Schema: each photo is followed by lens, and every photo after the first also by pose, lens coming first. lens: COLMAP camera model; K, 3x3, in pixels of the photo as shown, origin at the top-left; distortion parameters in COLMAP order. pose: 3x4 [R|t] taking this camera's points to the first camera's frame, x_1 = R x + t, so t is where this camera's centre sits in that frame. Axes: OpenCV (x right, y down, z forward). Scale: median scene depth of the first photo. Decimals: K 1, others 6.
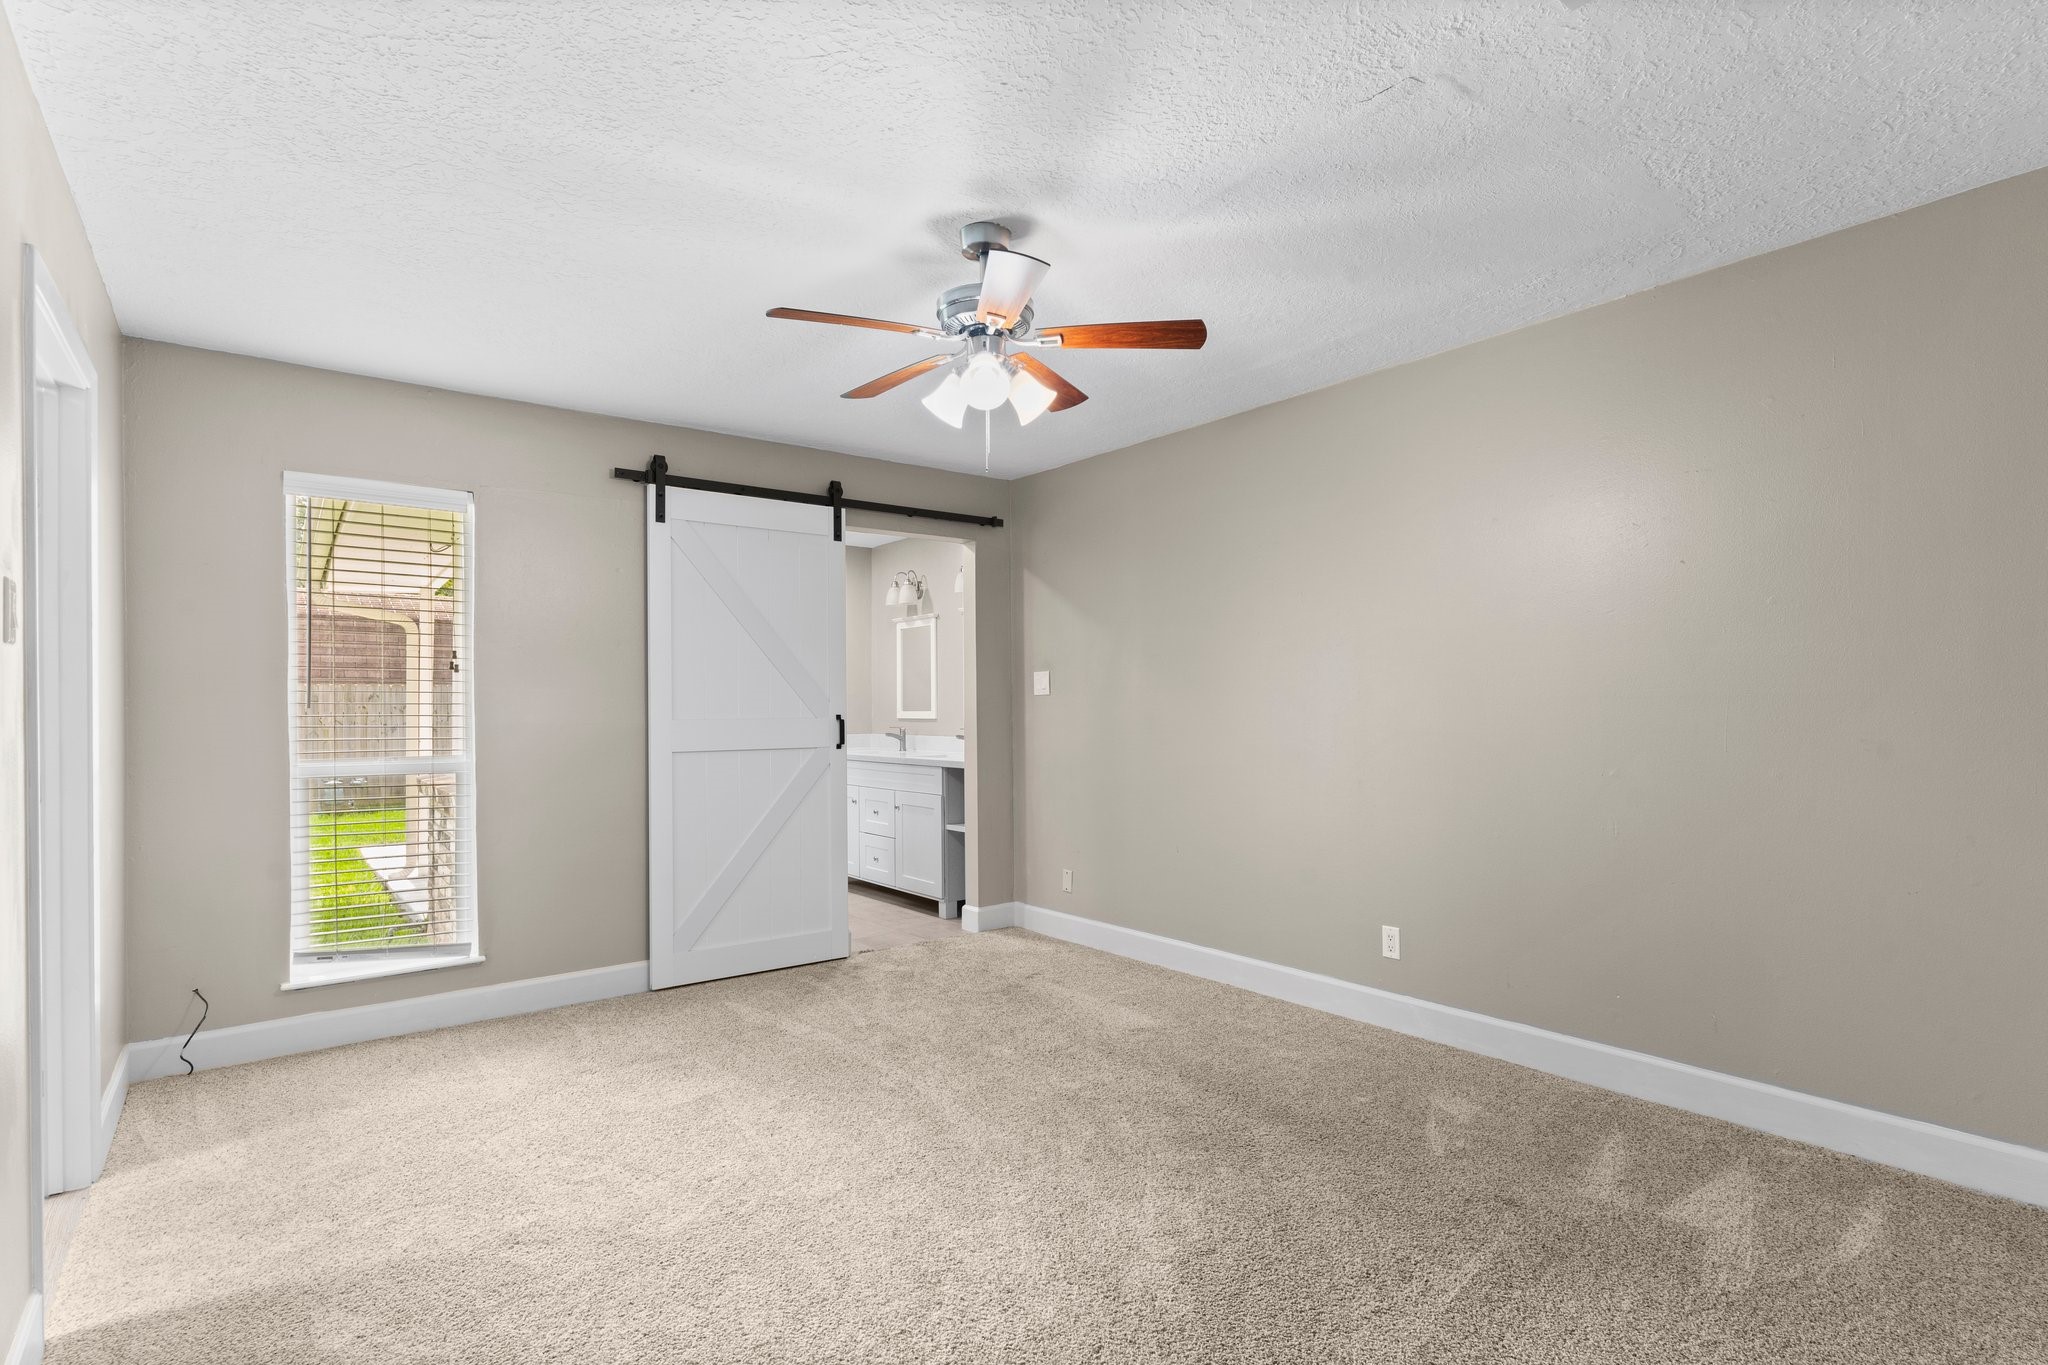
lens RADIAL K [[1022.7, 0, 1027.2], [0, 1022.7, 692.7], [0, 0, 1]] dist [0.005215, -0.002567]
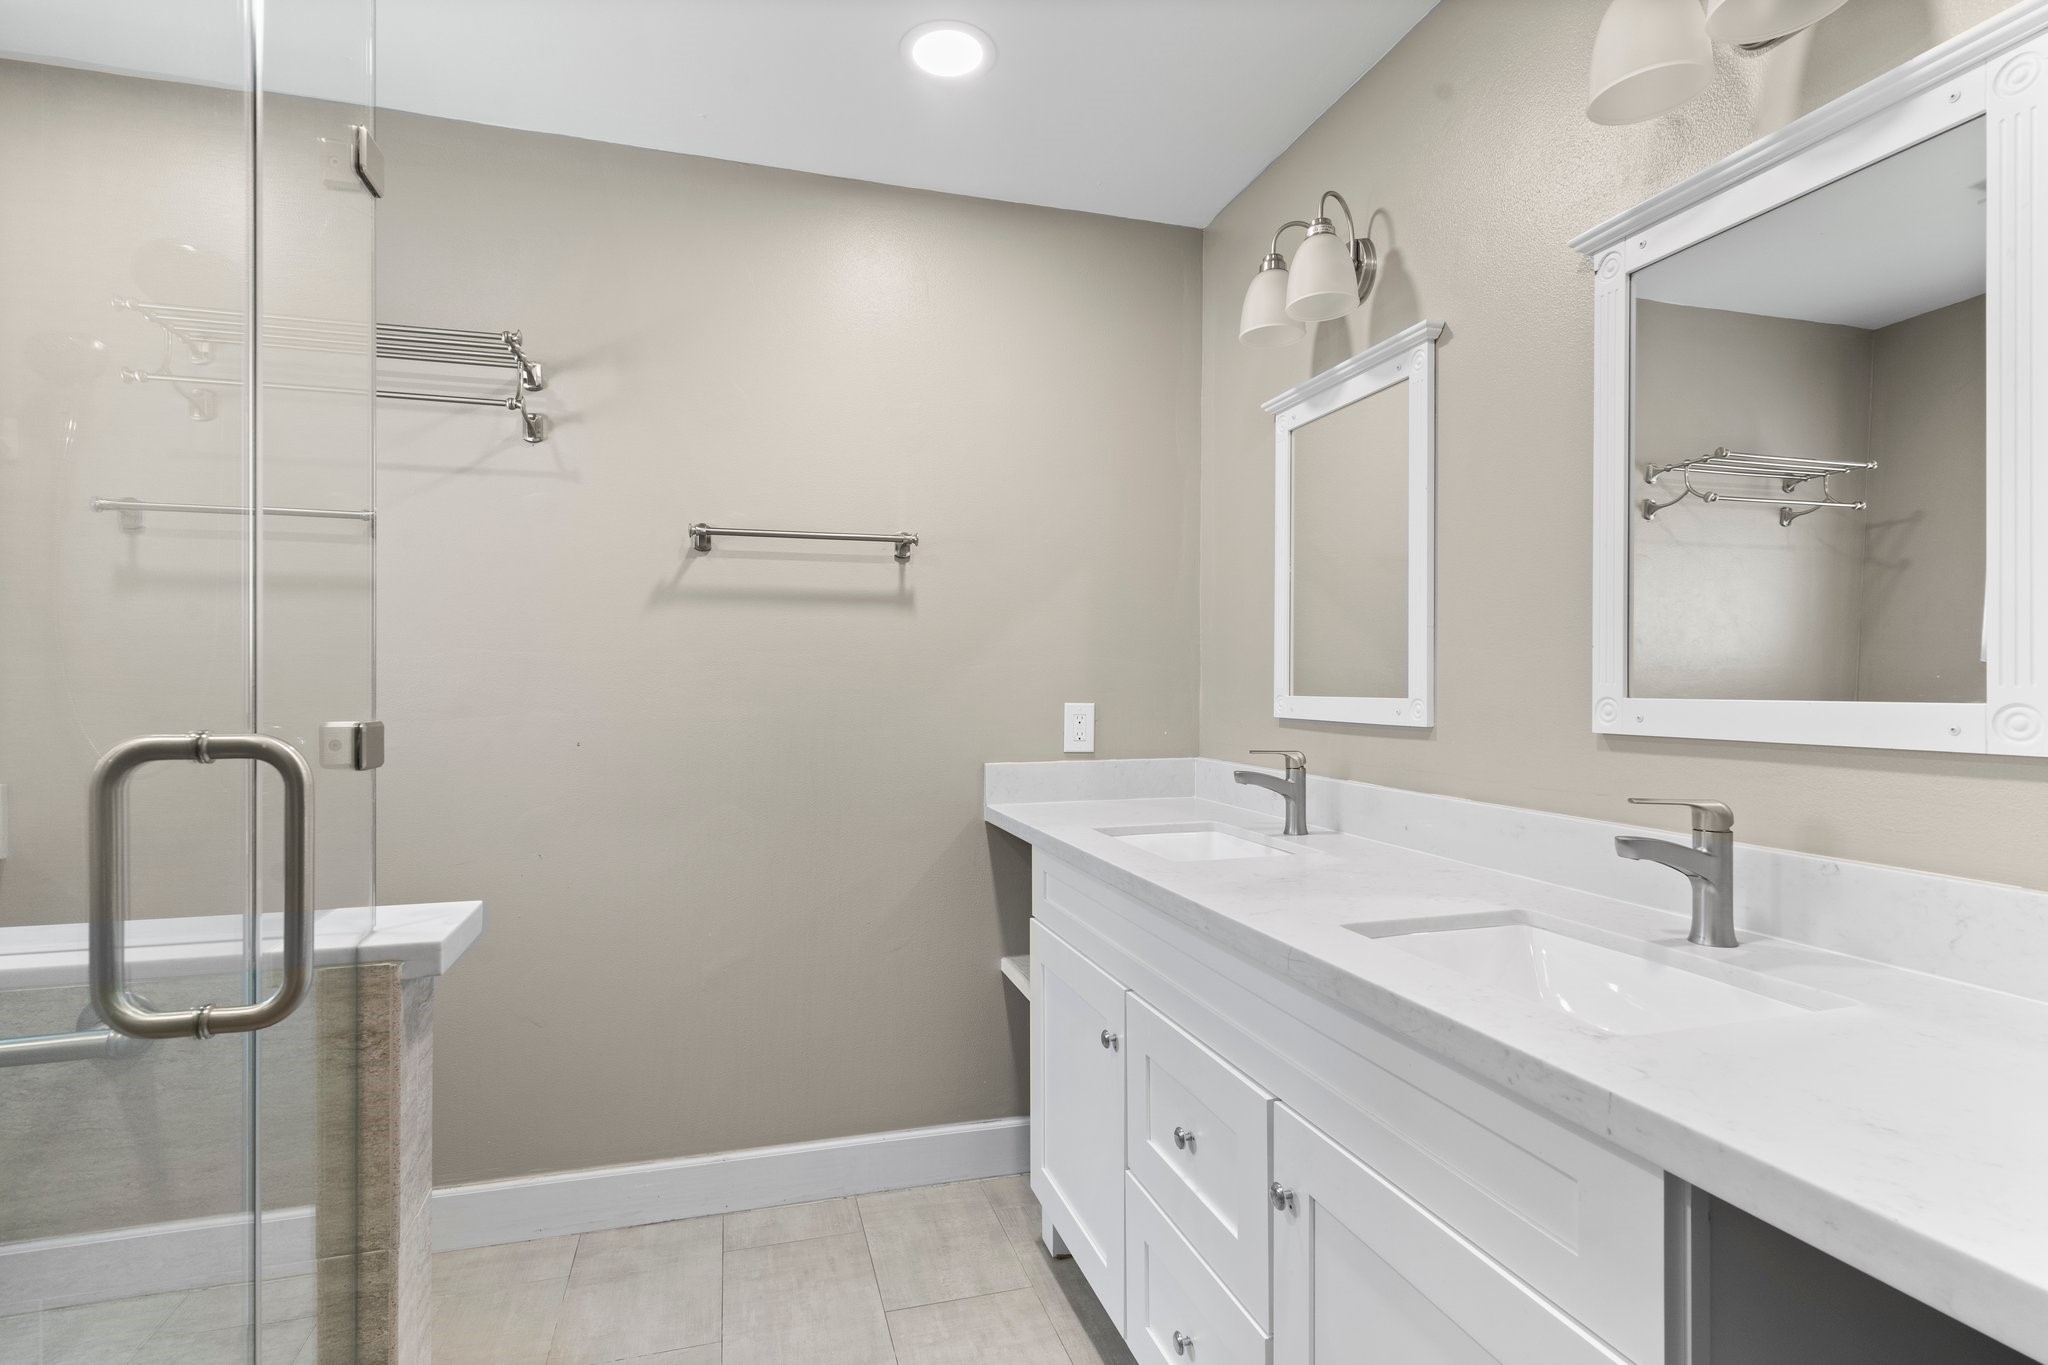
lens RADIAL K [[1022.7, 0, 1025.4], [0, 1022.7, 681.3], [0, 0, 1]] dist [0.005215, -0.002567]
pose [[0.938140, 0.007658, -0.346170, -0.093747], [-0.003924, 0.999926, 0.011485, 0.010662], [0.346233, -0.009417, 0.938101, 0.703915]]
